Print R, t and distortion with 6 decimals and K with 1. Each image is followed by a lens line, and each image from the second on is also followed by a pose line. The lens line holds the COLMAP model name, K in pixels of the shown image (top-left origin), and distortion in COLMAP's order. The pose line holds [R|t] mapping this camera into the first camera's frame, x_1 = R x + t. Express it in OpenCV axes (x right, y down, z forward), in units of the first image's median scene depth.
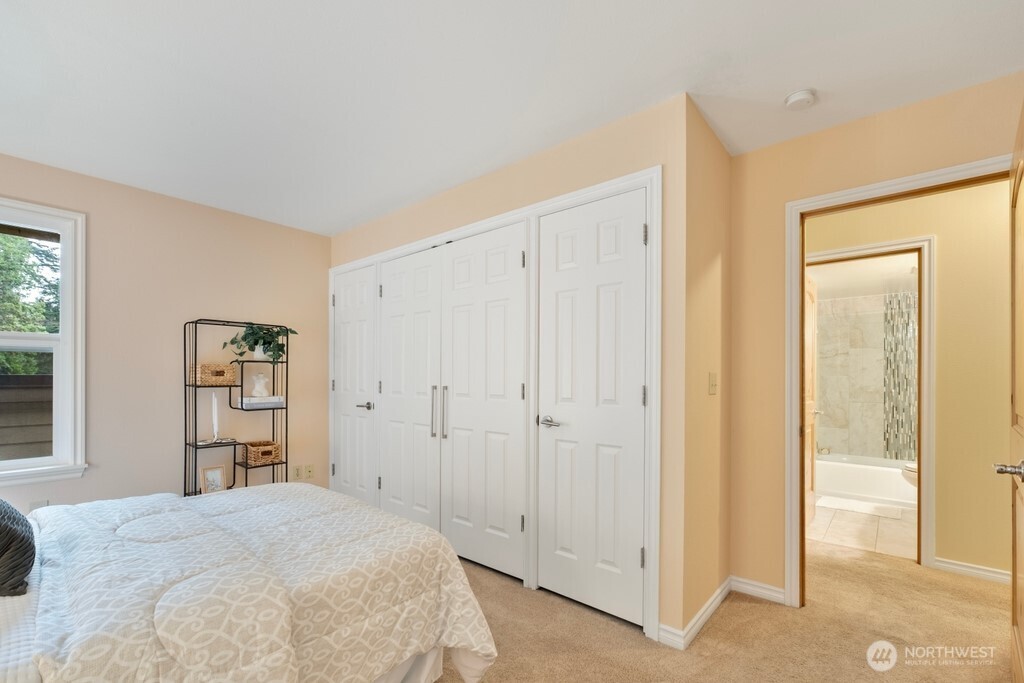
lens RADIAL K [[444.2, 0, 511.3], [0, 444.2, 376.2], [0, 0, 1]] dist [-0.000580, 0.000839]
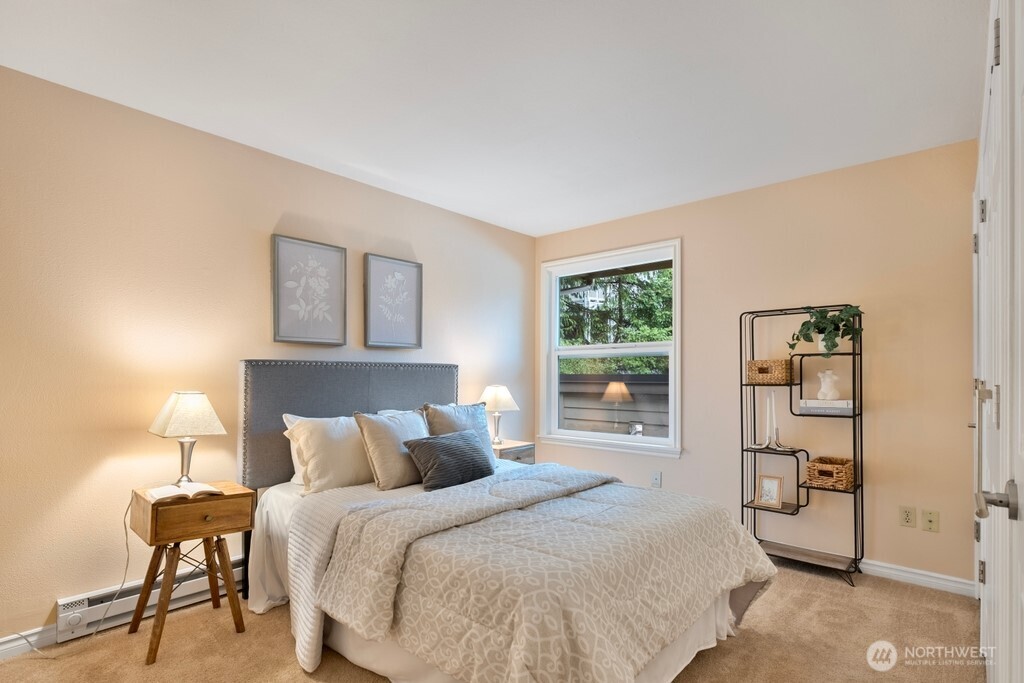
lens RADIAL K [[511.4, 0, 508.2], [0, 511.4, 367.8], [0, 0, 1]] dist [0.002093, 0.000457]
pose [[-0.013063, -0.017479, -0.999762, 0.817570], [0.003414, 0.999841, -0.017525, 0.010598], [0.999909, -0.003642, -0.013002, 1.096302]]
